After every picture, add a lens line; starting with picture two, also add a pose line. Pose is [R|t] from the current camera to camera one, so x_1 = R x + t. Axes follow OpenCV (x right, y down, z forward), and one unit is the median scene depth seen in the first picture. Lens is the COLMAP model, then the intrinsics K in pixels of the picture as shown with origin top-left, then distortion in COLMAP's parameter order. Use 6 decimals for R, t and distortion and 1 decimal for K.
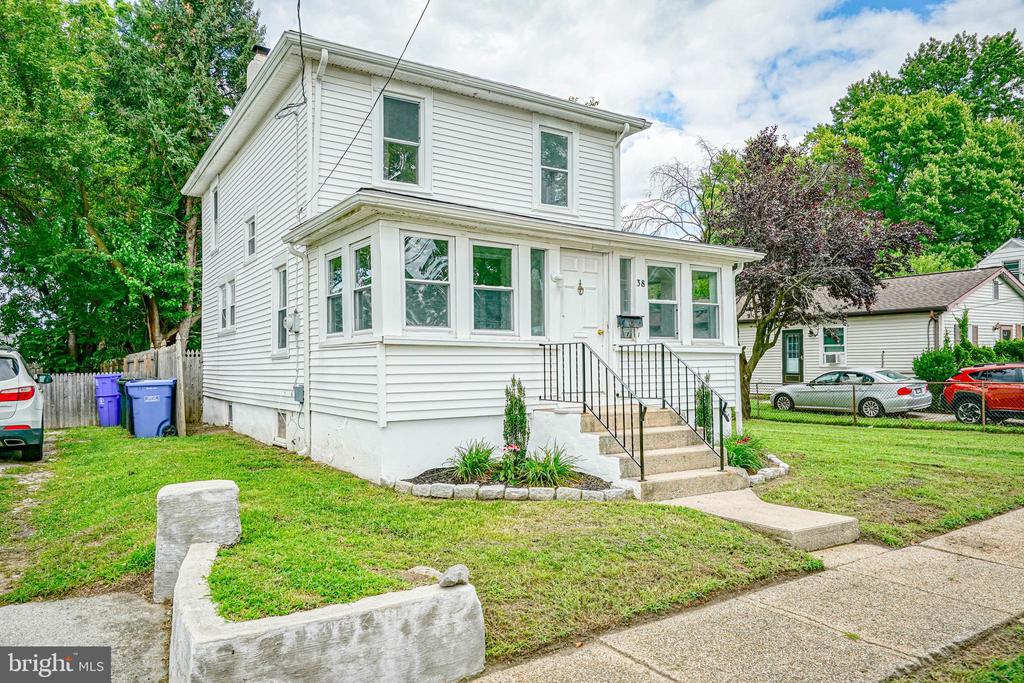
lens RADIAL K [[683.1, 0, 511.3], [0, 683.1, 346.0], [0, 0, 1]] dist [-0.003280, -0.000649]
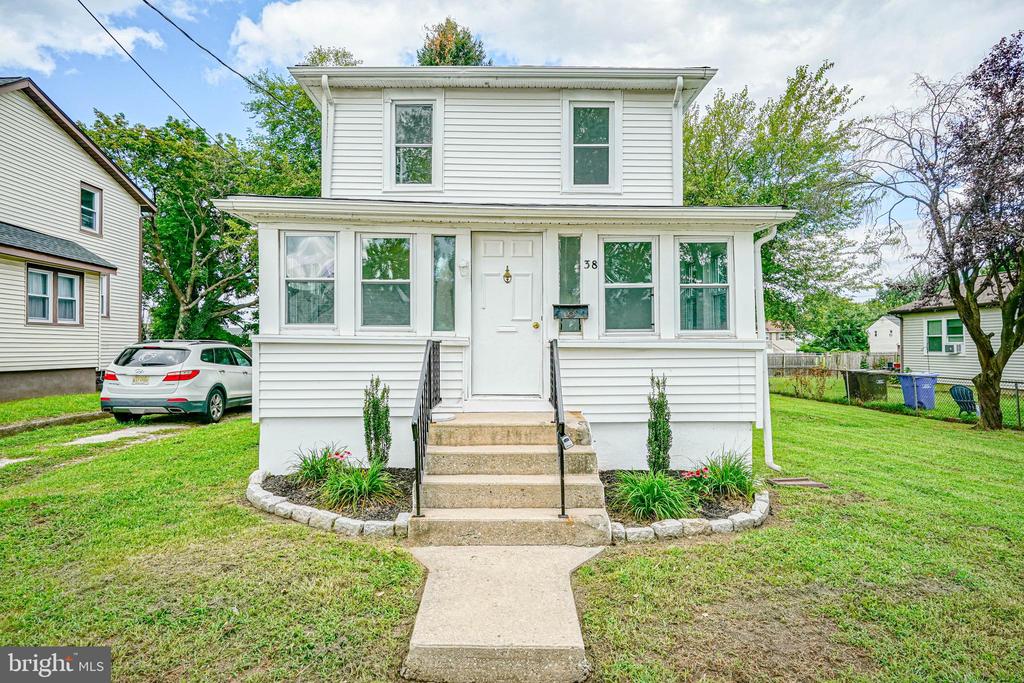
lens RADIAL K [[571.9, 0, 509.9], [0, 571.9, 331.7], [0, 0, 1]] dist [0.003964, 0.002143]
pose [[0.851070, -0.009514, -0.524966, 0.447994], [0.009677, 0.999950, -0.002435, -0.010066], [0.524963, -0.003008, 0.851120, 0.346946]]
